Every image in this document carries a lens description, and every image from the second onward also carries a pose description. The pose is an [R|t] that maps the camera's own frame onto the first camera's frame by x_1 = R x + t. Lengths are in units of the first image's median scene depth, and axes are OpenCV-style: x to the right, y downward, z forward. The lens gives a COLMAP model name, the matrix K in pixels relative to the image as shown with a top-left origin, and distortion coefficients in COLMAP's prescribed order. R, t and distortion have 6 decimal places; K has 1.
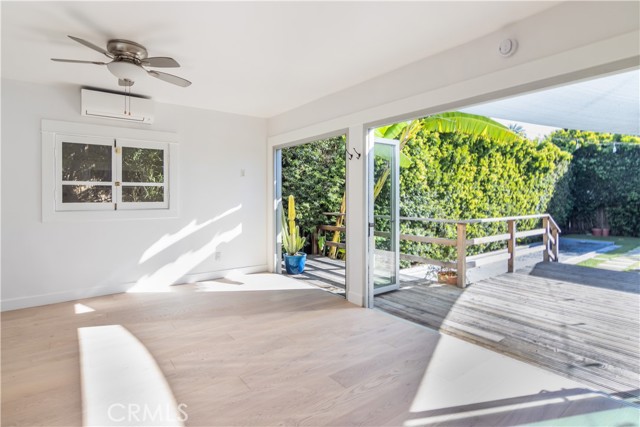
lens RADIAL K [[338.7, 0, 322.3], [0, 338.7, 196.3], [0, 0, 1]] dist [0.002722, 0.001081]
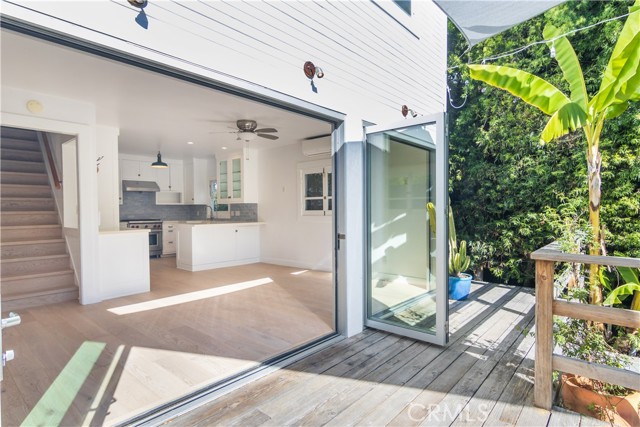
lens RADIAL K [[338.7, 0, 322.0], [0, 338.7, 215.9], [0, 0, 1]] dist [0.002722, 0.001081]
pose [[0.202903, 0.017884, -0.979035, 0.842126], [0.008428, 0.999764, 0.020010, 0.012513], [0.979162, -0.012311, 0.202705, 0.682649]]
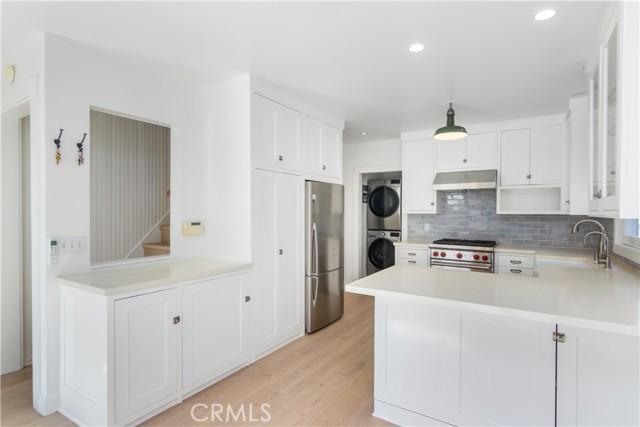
lens RADIAL K [[338.7, 0, 320.4], [0, 338.7, 216.7], [0, 0, 1]] dist [0.002722, 0.001081]
pose [[-0.933252, 0.001196, -0.359220, -0.482254], [-0.004224, 0.999889, 0.014304, -0.027267], [0.359197, 0.014866, -0.933143, 0.891356]]
